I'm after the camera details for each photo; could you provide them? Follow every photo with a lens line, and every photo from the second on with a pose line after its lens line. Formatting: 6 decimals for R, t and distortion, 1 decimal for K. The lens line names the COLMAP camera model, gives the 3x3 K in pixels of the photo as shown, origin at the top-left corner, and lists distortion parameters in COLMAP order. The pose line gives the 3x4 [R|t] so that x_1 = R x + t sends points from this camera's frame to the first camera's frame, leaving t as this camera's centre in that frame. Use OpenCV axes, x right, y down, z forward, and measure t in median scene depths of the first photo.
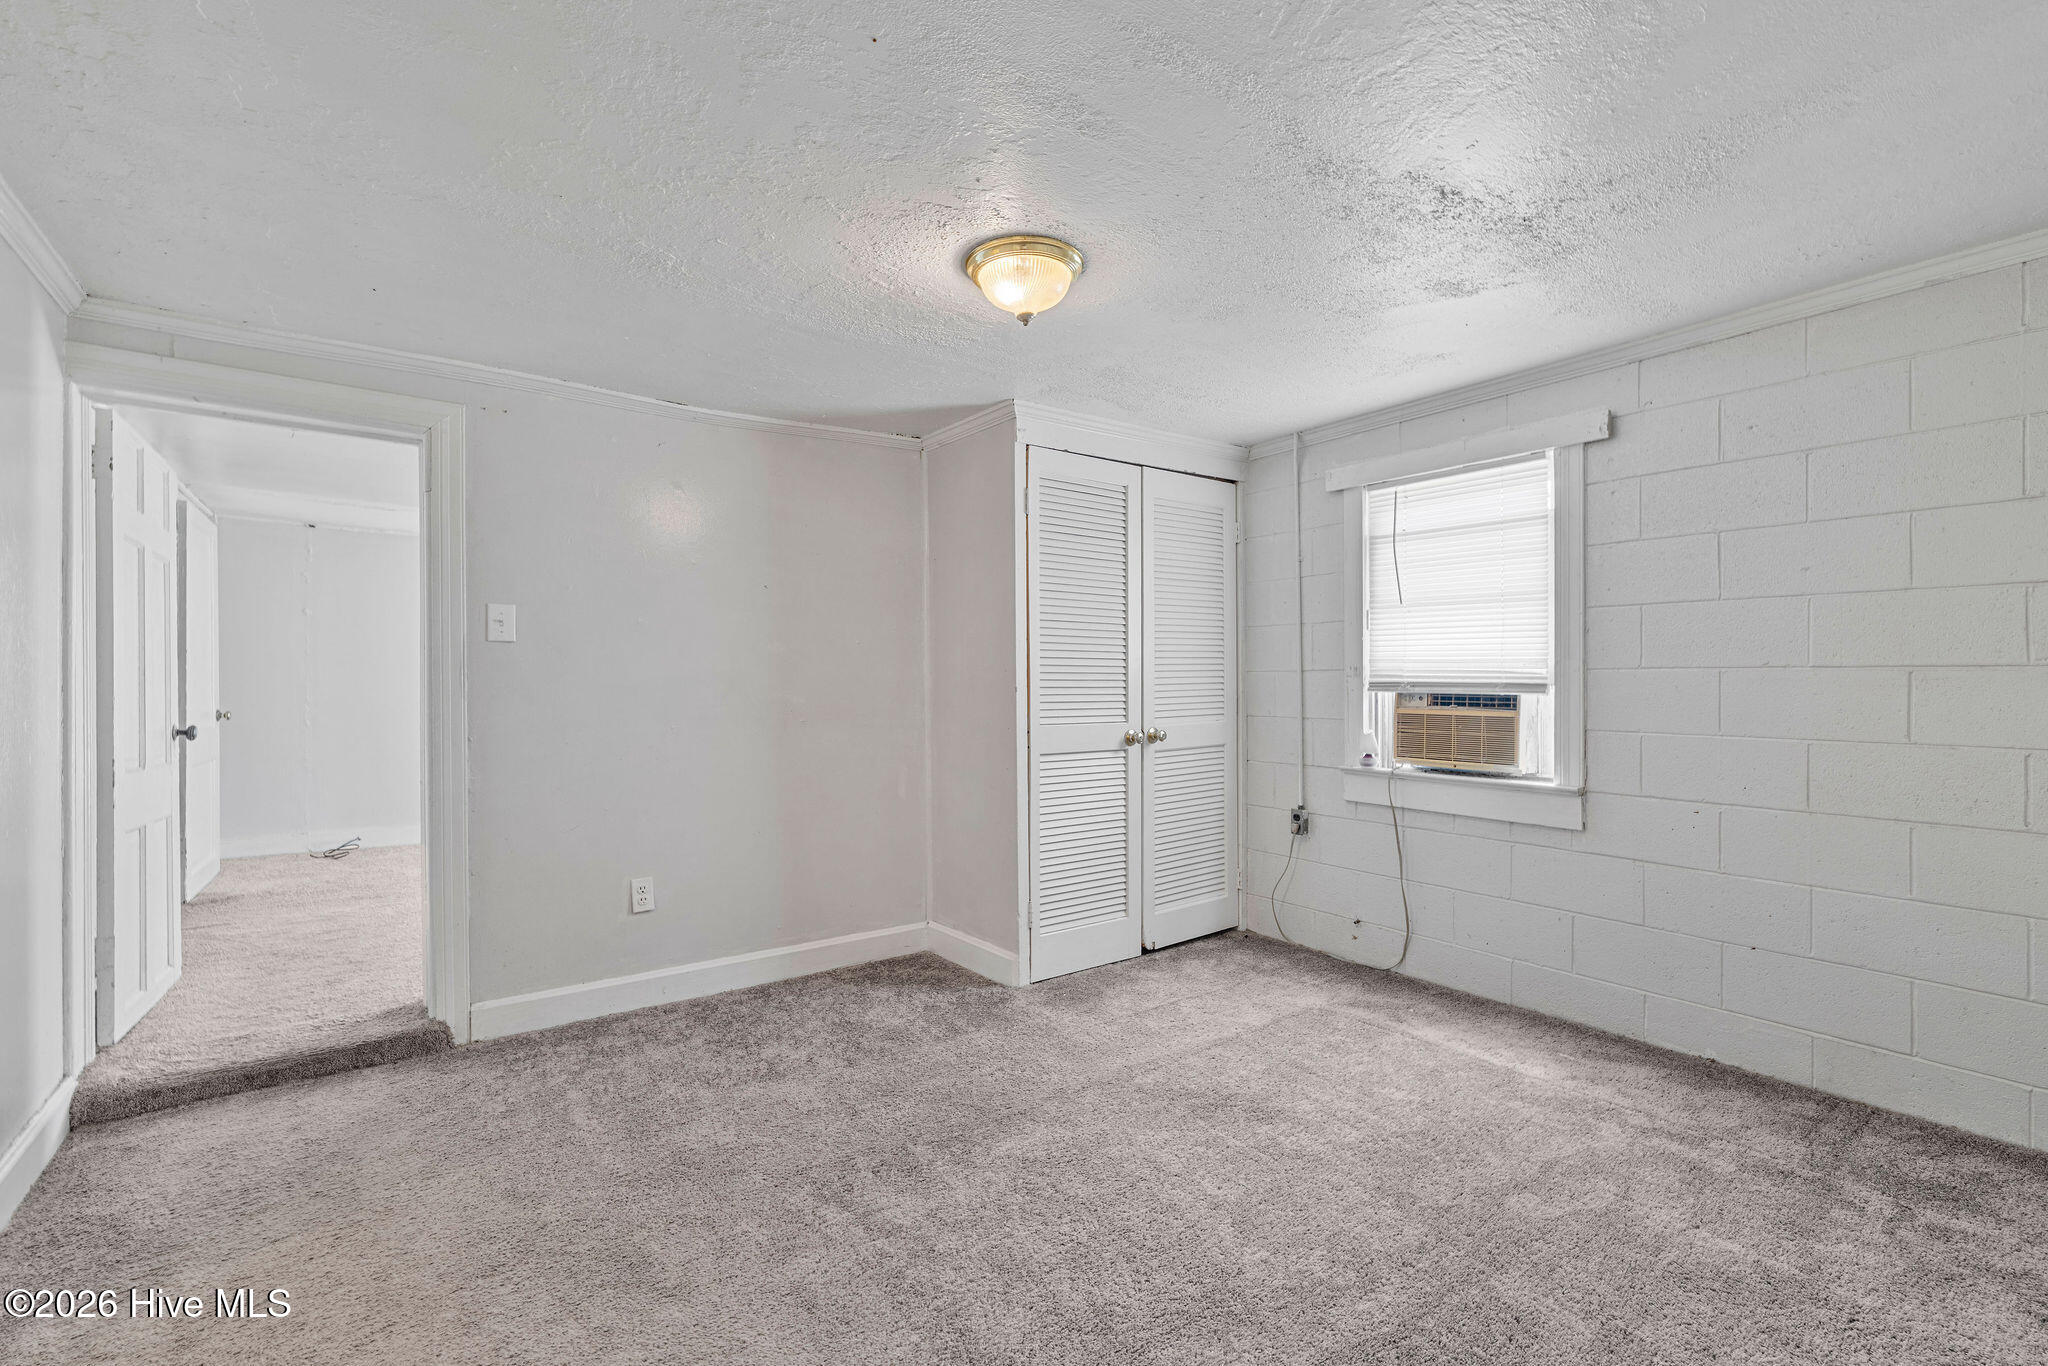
lens RADIAL K [[886.2, 0, 1033.7], [0, 886.2, 673.2], [0, 0, 1]] dist [0.003527, 0.000131]
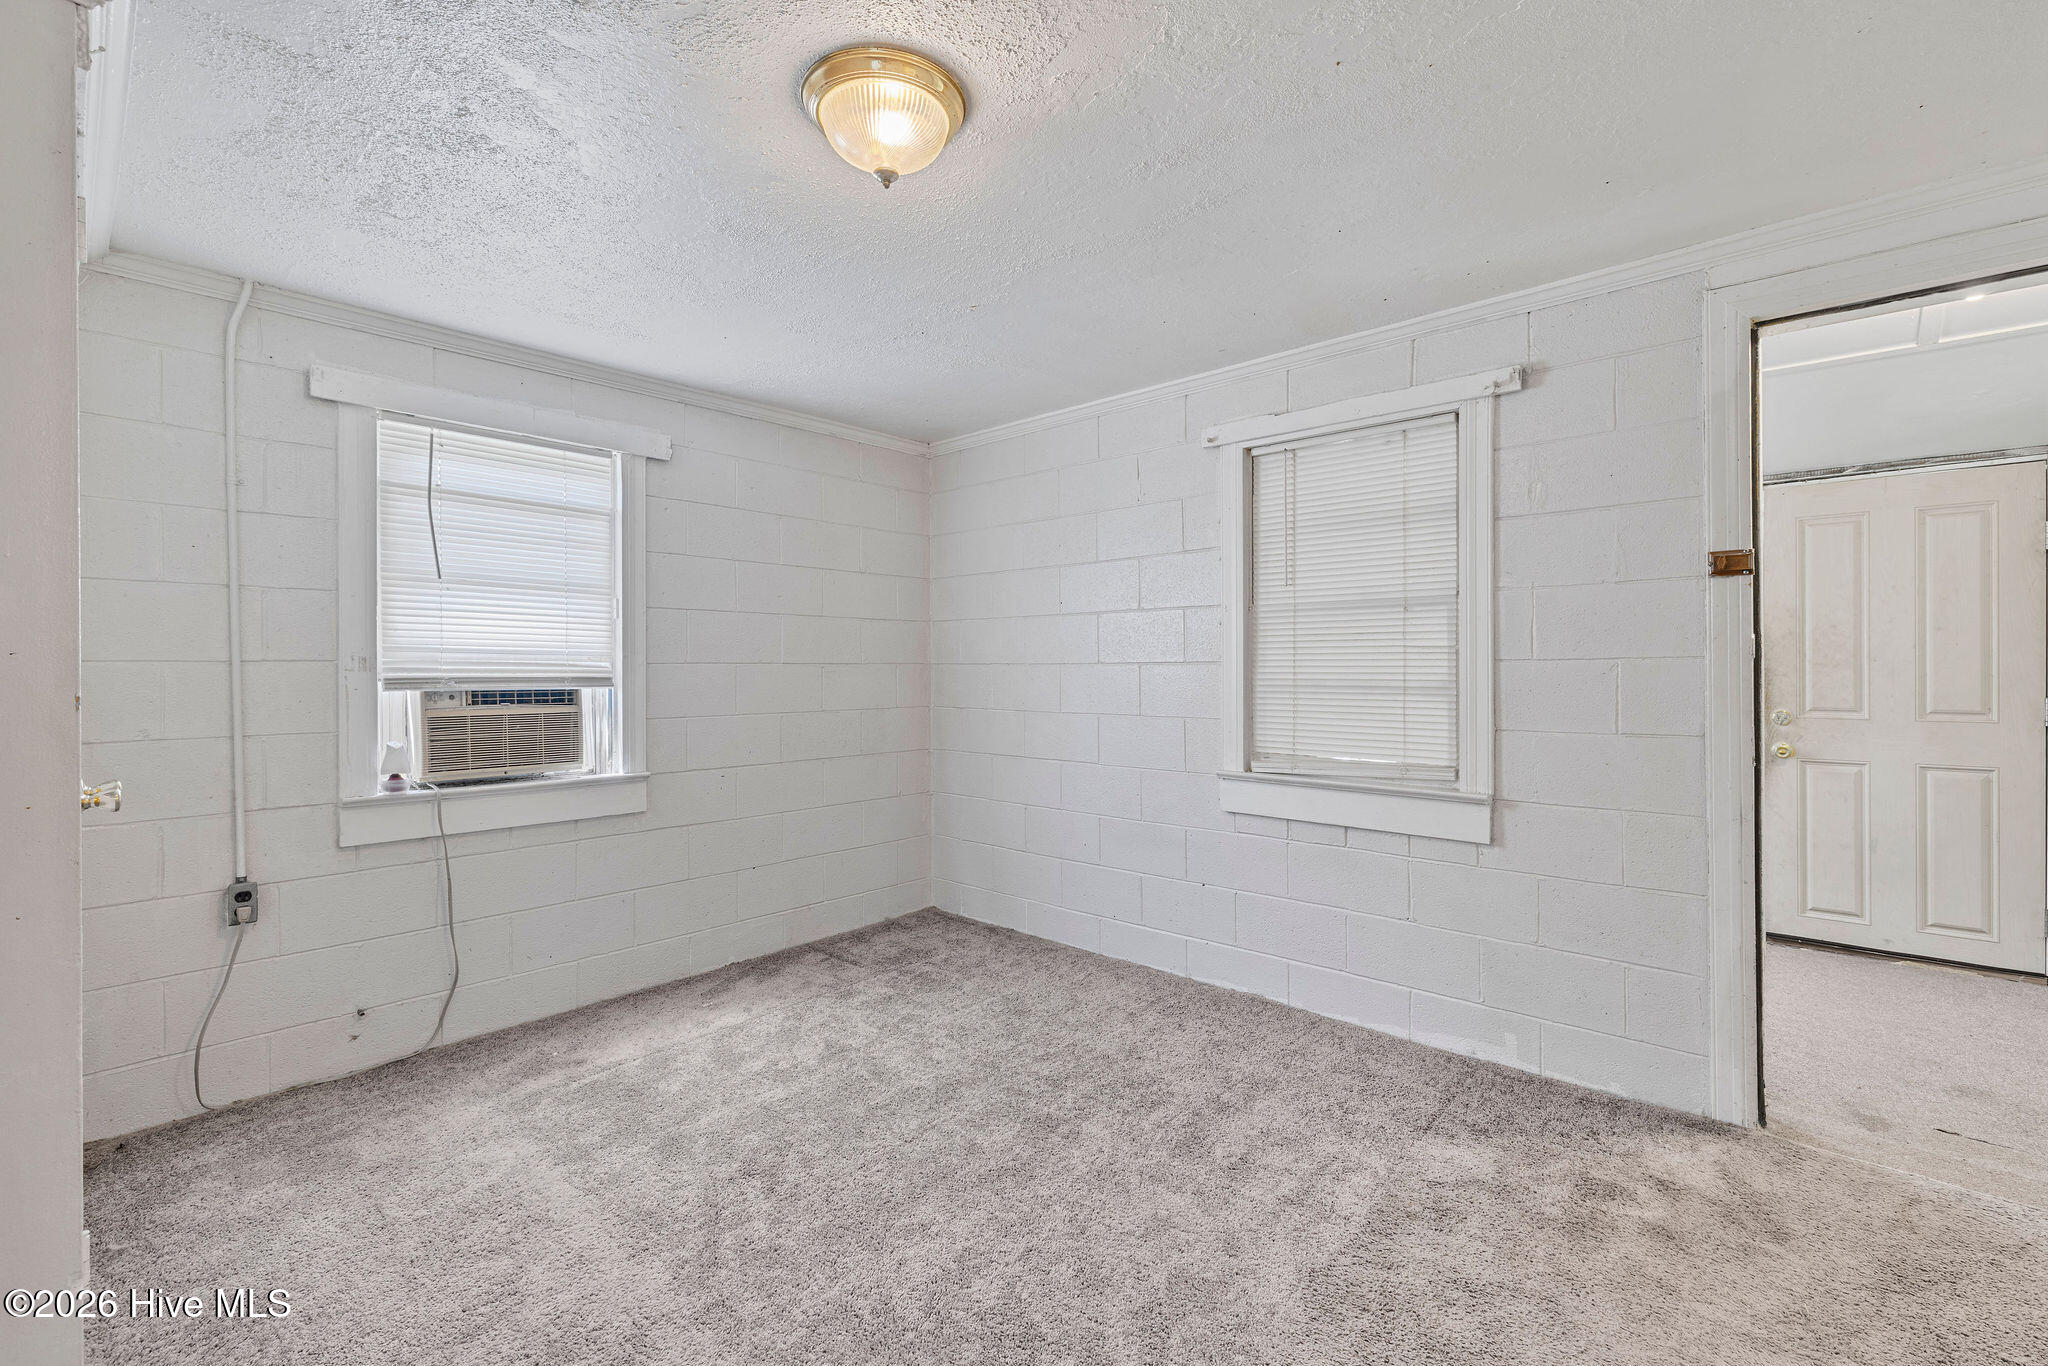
lens RADIAL K [[886.2, 0, 1033.7], [0, 886.2, 673.2], [0, 0, 1]] dist [0.003527, 0.000131]
pose [[-0.192605, 0.000620, 0.981276, -0.488341], [-0.001124, 0.999999, -0.000853, 0.006781], [-0.981276, -0.001268, -0.192604, 0.664162]]
